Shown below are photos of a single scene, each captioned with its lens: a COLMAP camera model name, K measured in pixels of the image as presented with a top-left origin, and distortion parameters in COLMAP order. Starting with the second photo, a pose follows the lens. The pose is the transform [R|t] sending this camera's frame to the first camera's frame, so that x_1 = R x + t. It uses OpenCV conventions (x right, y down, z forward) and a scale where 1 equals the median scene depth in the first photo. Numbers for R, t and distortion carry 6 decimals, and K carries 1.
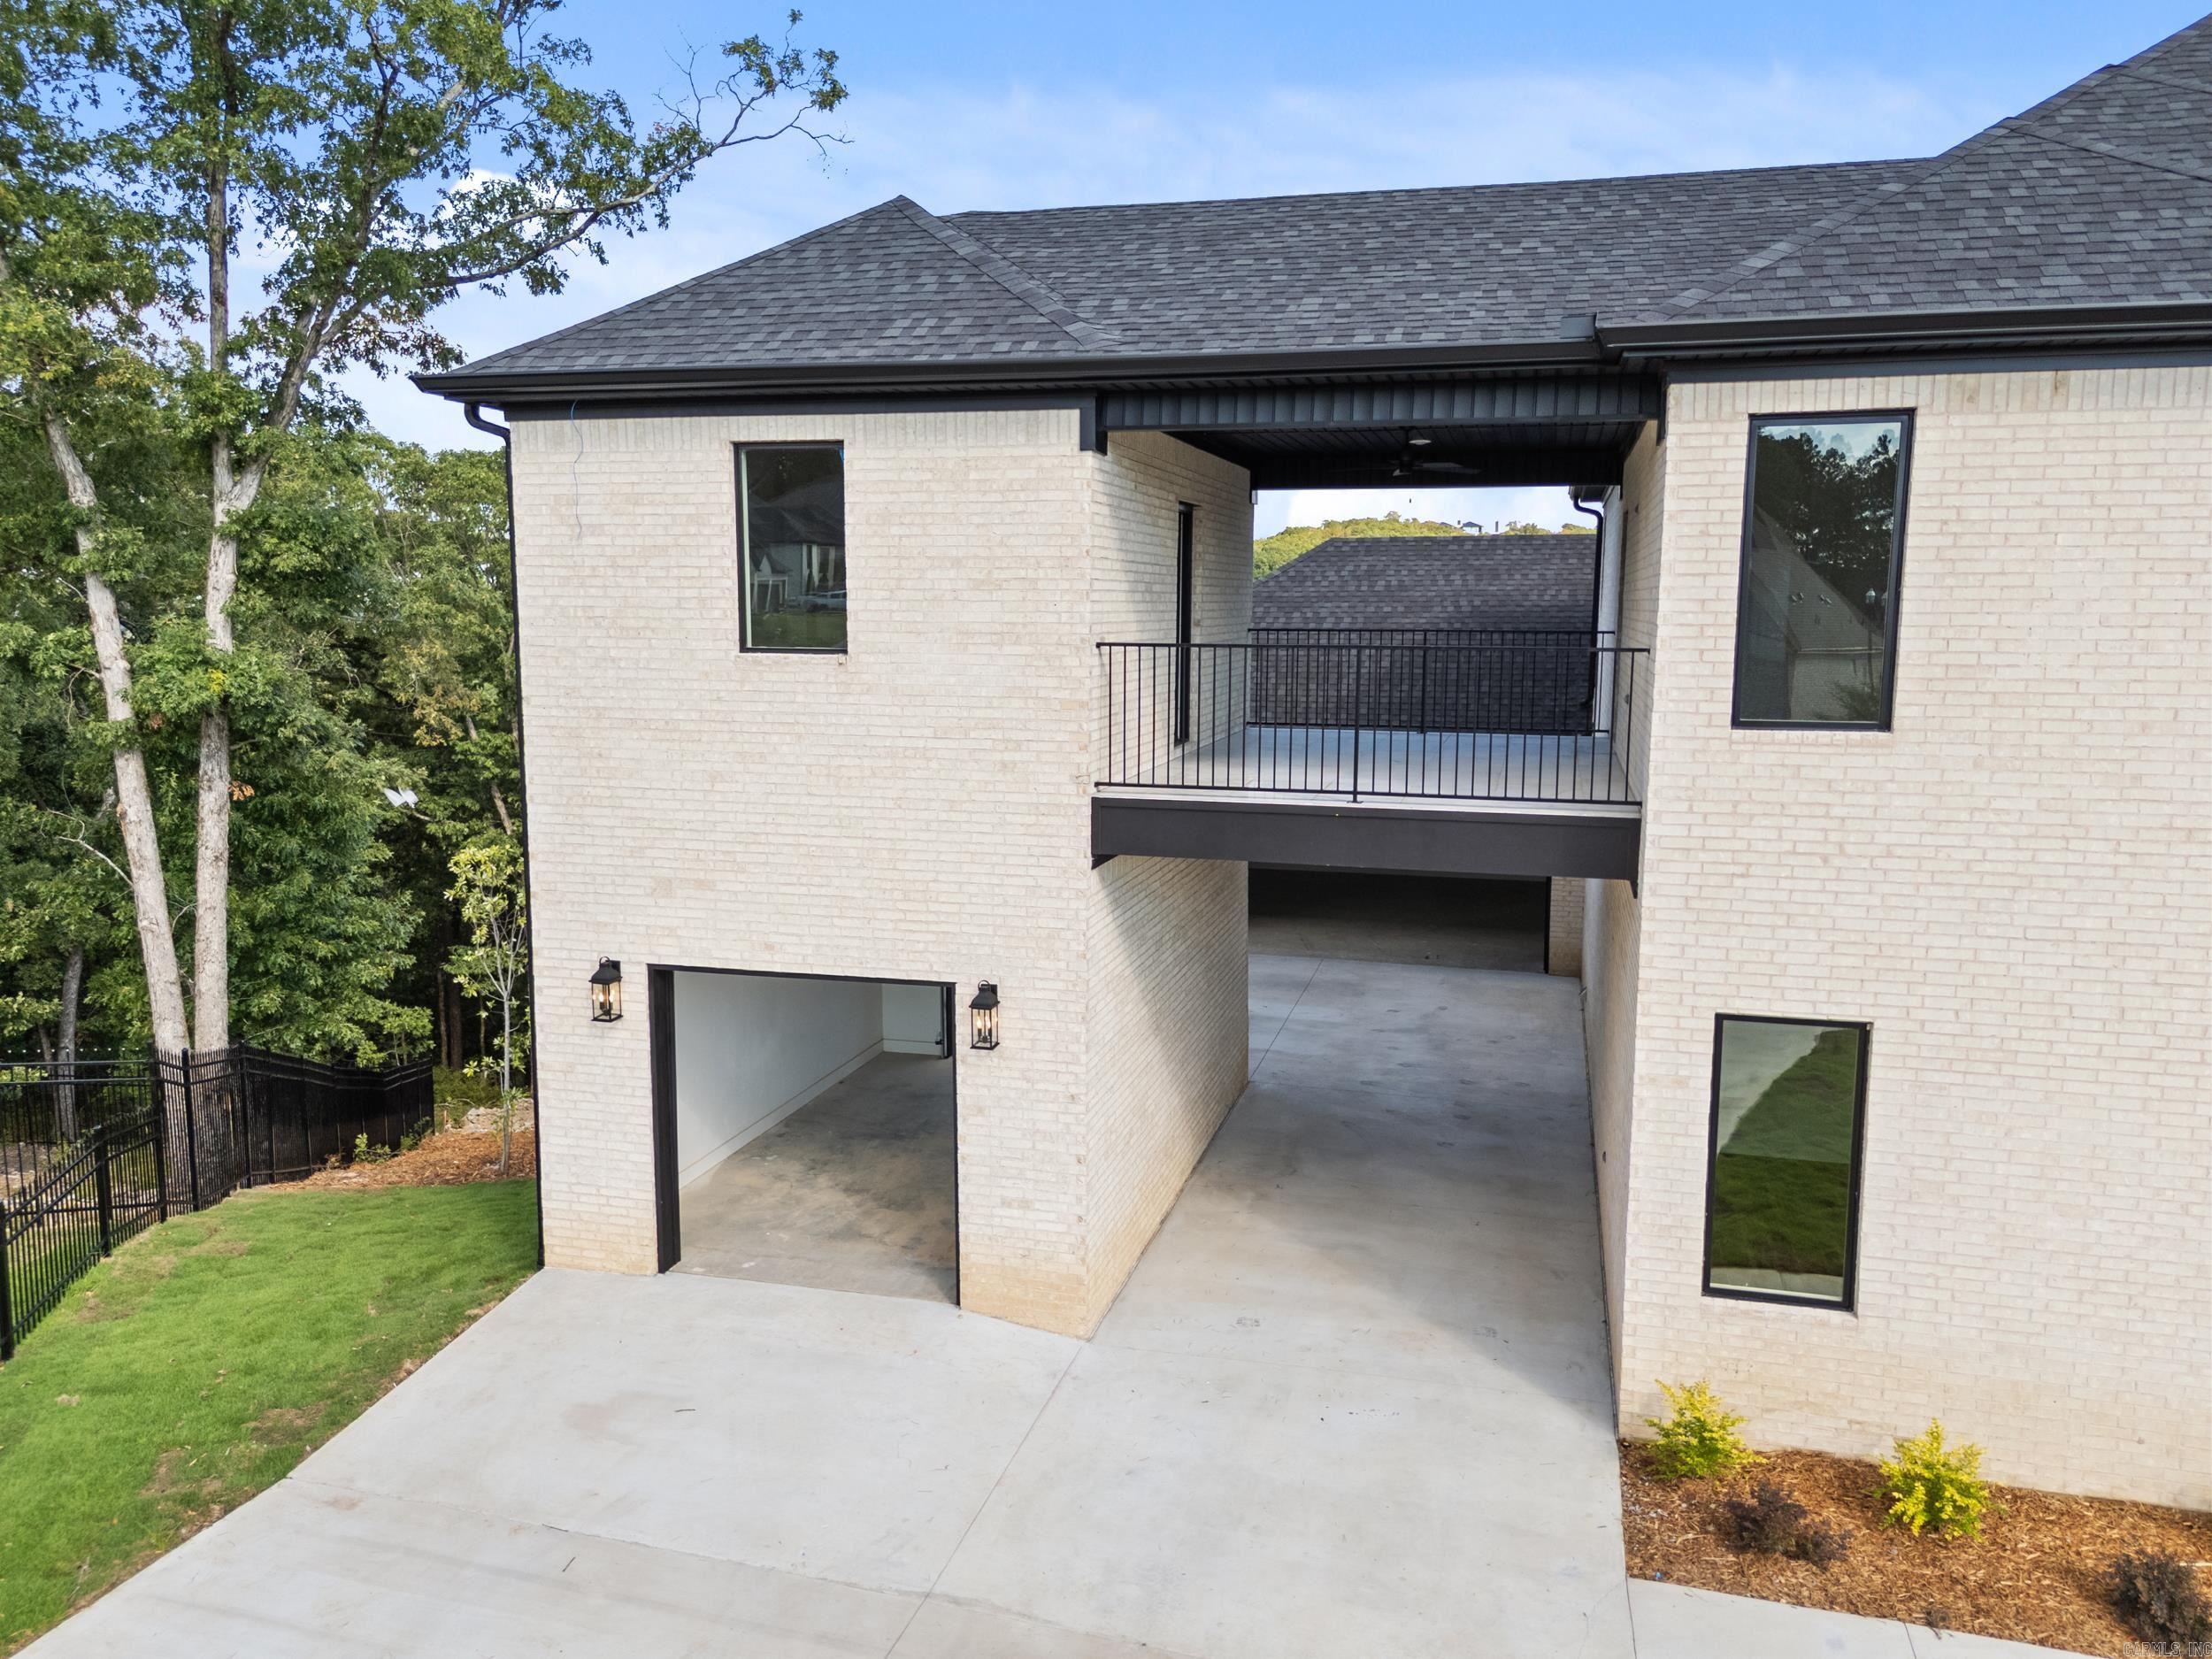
lens RADIAL K [[1623.7, 0, 1106.0], [0, 1623.7, 829.5], [0, 0, 1]] dist [0.074470, -0.068676]
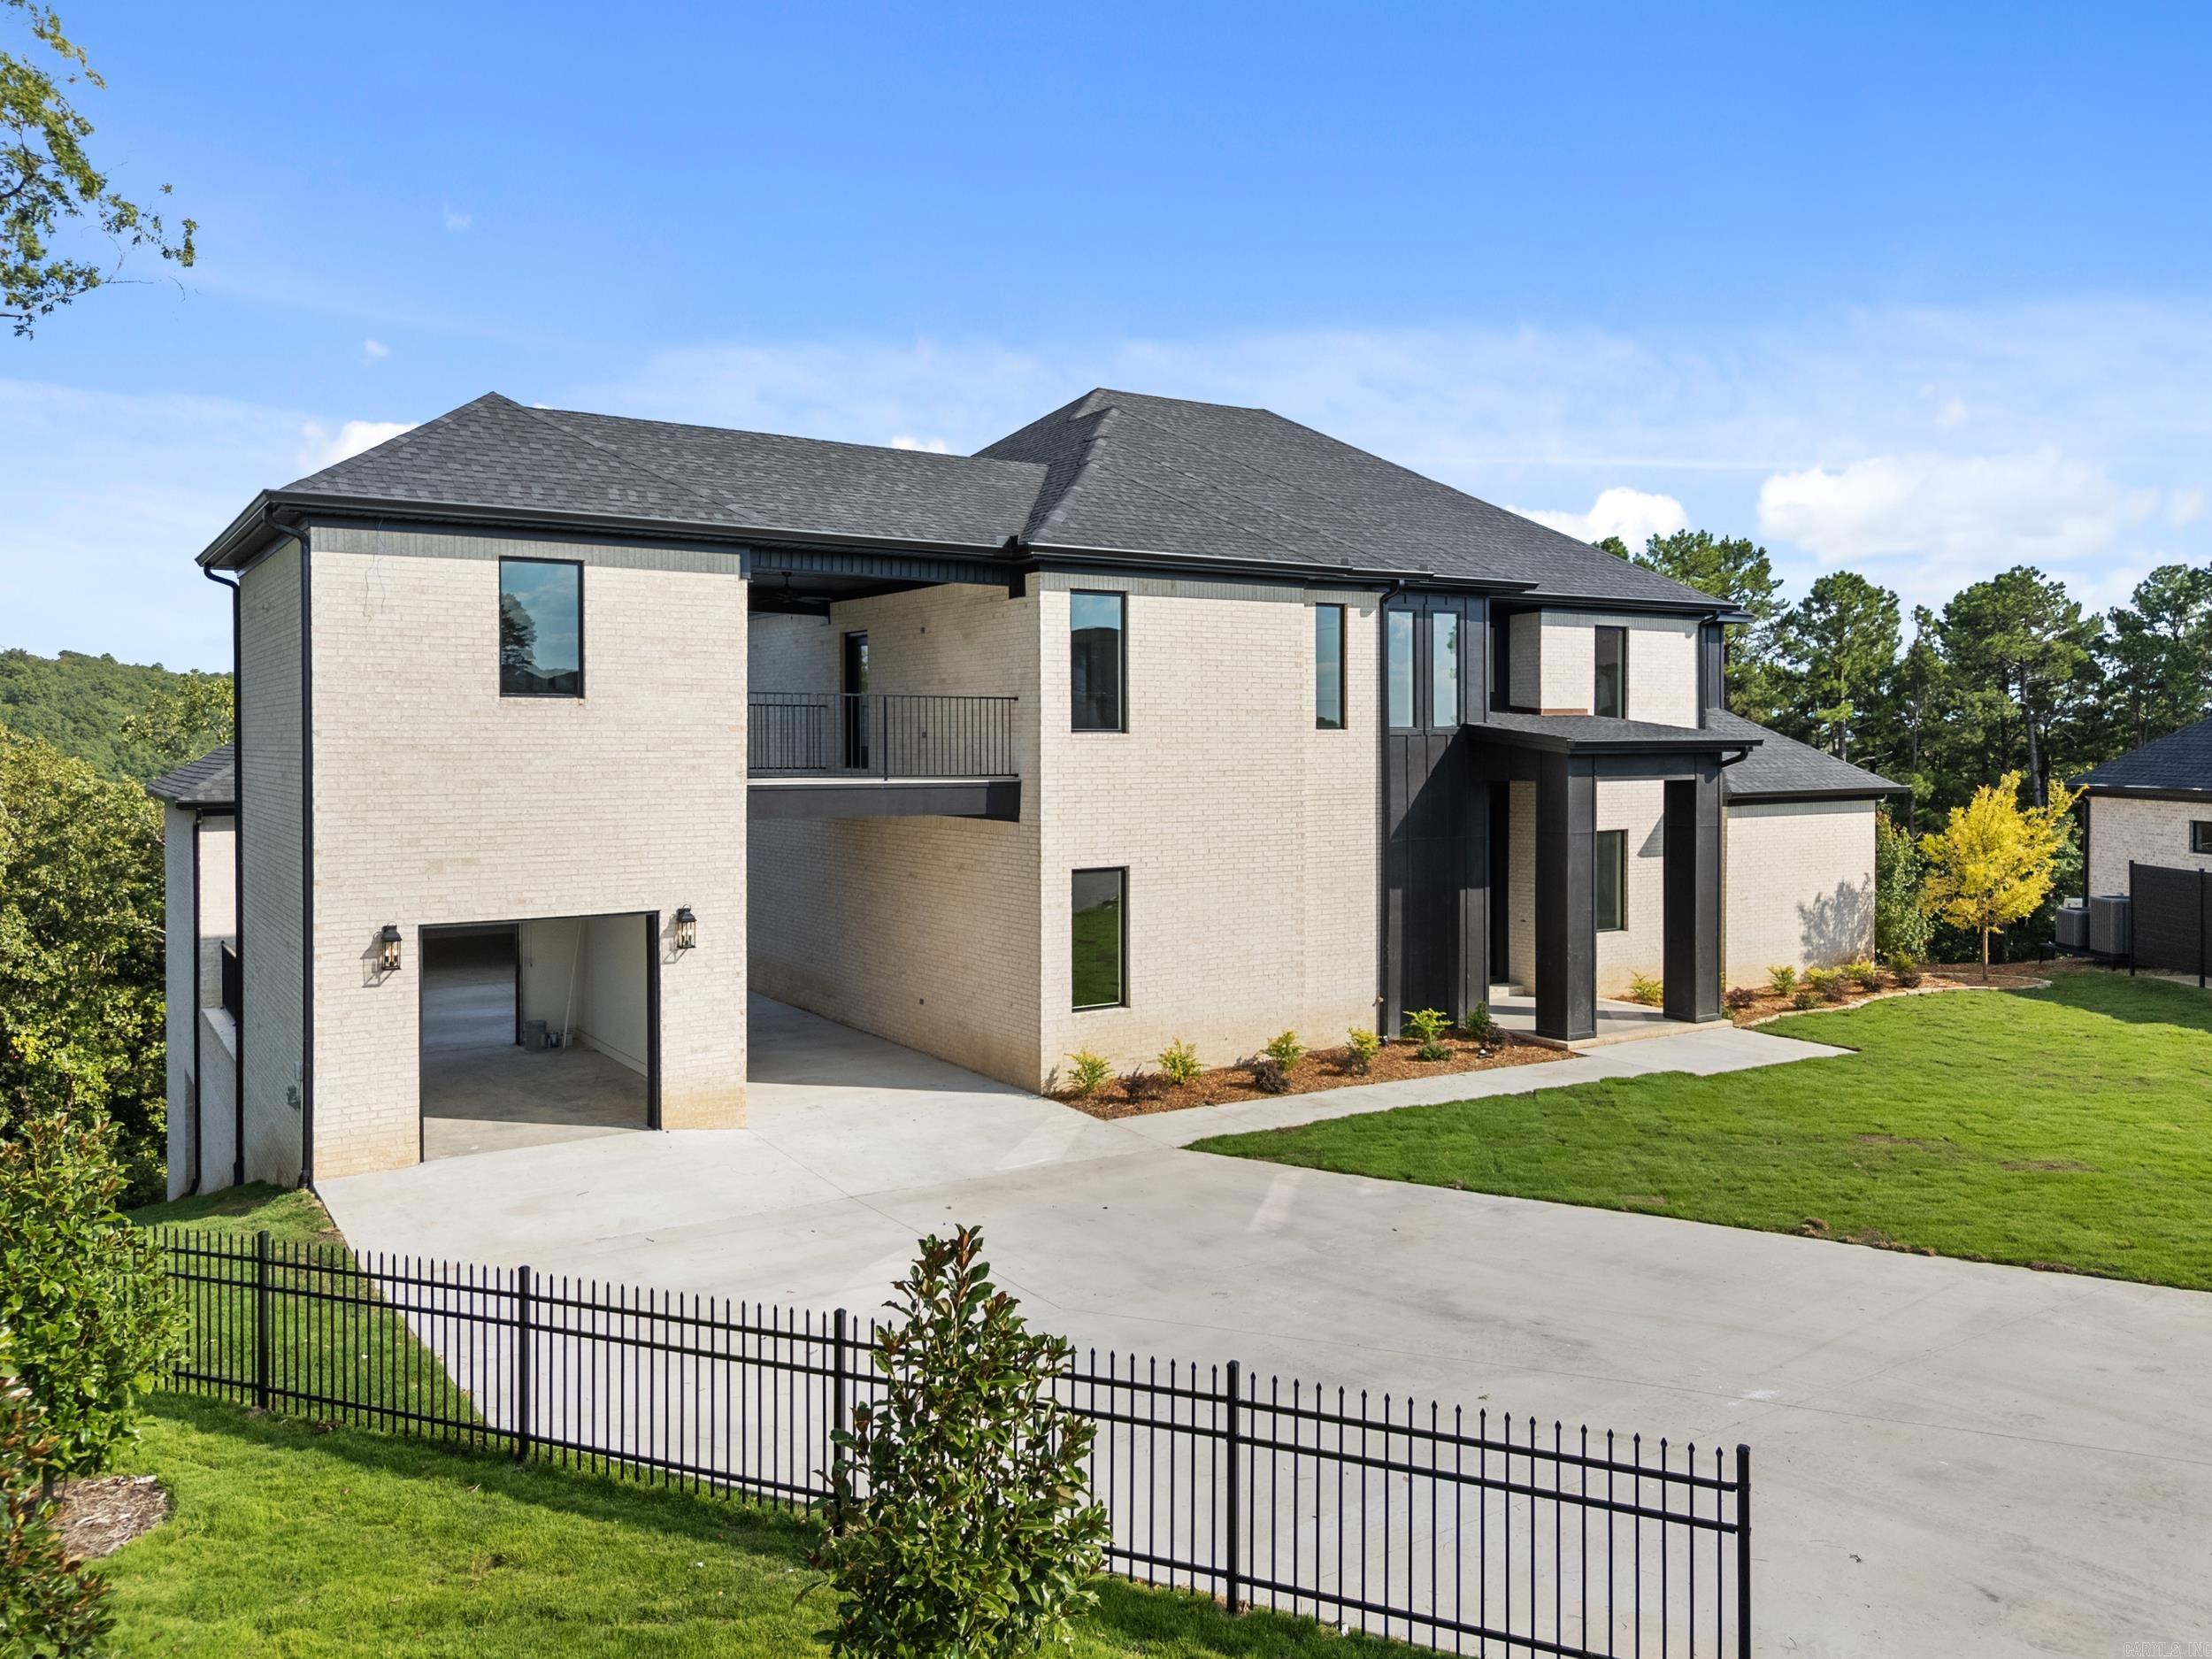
lens RADIAL K [[1659.9, 0, 1114.0], [0, 1659.9, 760.8], [0, 0, 1]] dist [0.035039, -0.003553]
pose [[0.671435, -0.014776, 0.740916, -0.920845], [0.105844, 0.991463, -0.076145, 0.113728], [-0.733466, 0.129548, 0.667267, -0.367969]]
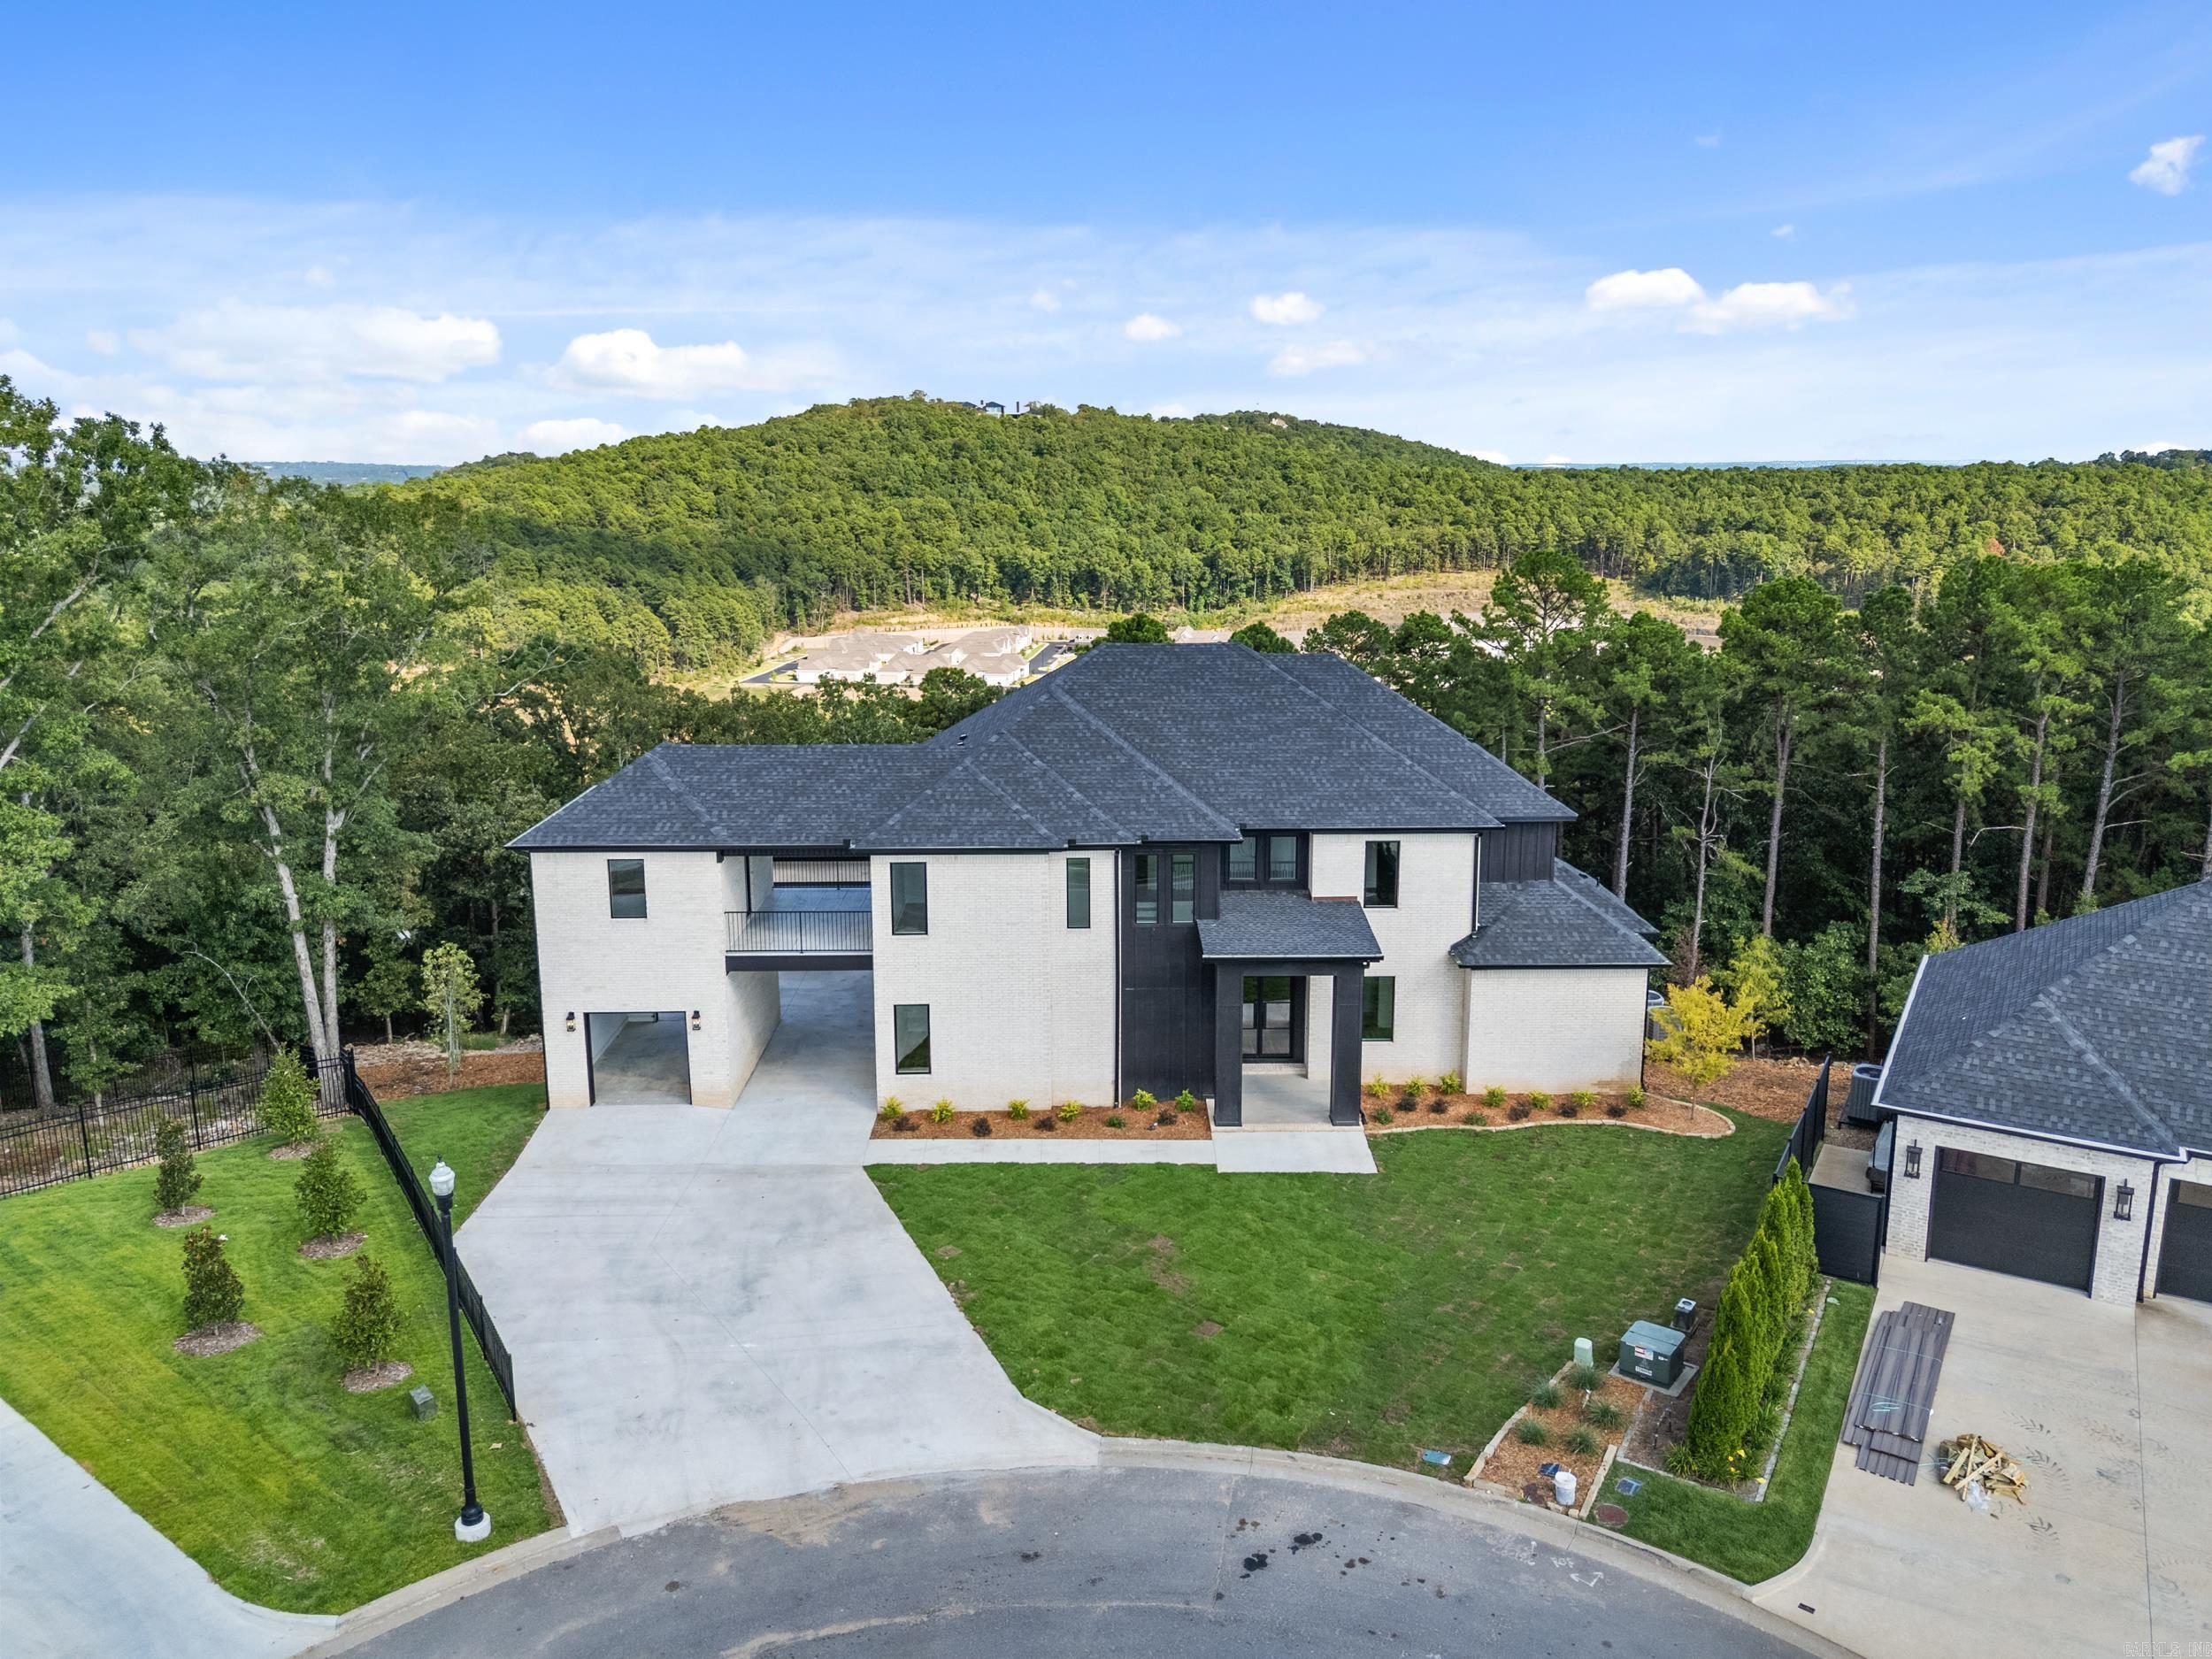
lens RADIAL K [[1623.7, 0, 1106.0], [0, 1623.7, 829.5], [0, 0, 1]] dist [0.074470, -0.068676]
pose [[0.961629, -0.065523, 0.266414, -0.125732], [0.043312, 0.995142, 0.088413, -0.517156], [-0.270913, -0.073482, 0.959795, -2.350079]]
